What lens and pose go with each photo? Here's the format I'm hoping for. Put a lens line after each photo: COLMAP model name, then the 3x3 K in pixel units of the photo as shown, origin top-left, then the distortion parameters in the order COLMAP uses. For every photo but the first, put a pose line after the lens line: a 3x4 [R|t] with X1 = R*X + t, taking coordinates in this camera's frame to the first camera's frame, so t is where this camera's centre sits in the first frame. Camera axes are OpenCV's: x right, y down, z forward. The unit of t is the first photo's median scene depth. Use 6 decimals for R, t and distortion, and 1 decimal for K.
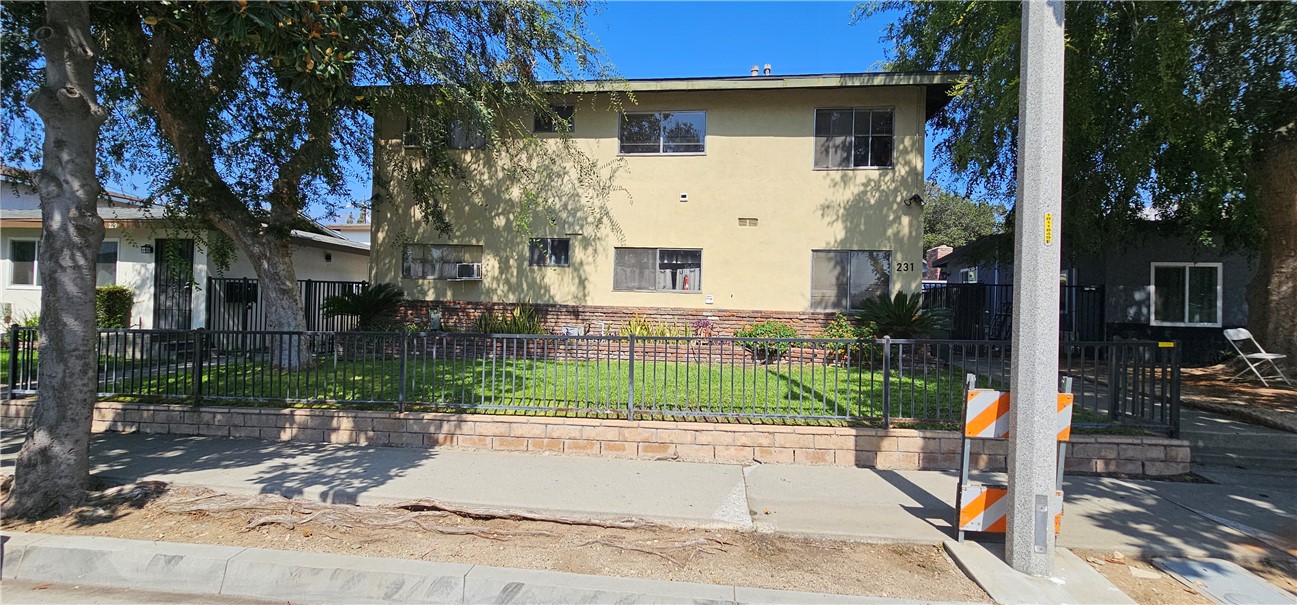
lens RADIAL K [[526.1, 0, 647.3], [0, 526.1, 306.9], [0, 0, 1]] dist [-0.002056, 0.001043]
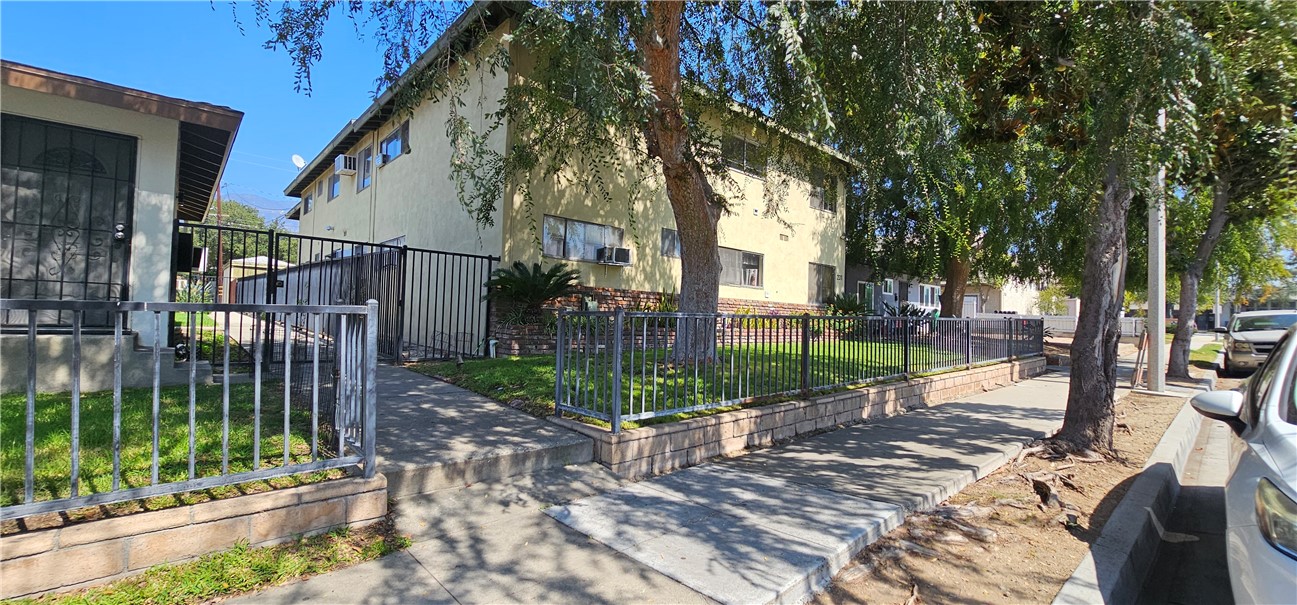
lens RADIAL K [[526.1, 0, 653.1], [0, 526.1, 301.5], [0, 0, 1]] dist [-0.002056, 0.001043]
pose [[0.659596, 0.018372, 0.751396, -1.008240], [-0.018974, 0.999790, -0.007789, 0.018112], [-0.751381, -0.009119, 0.659806, 0.354121]]
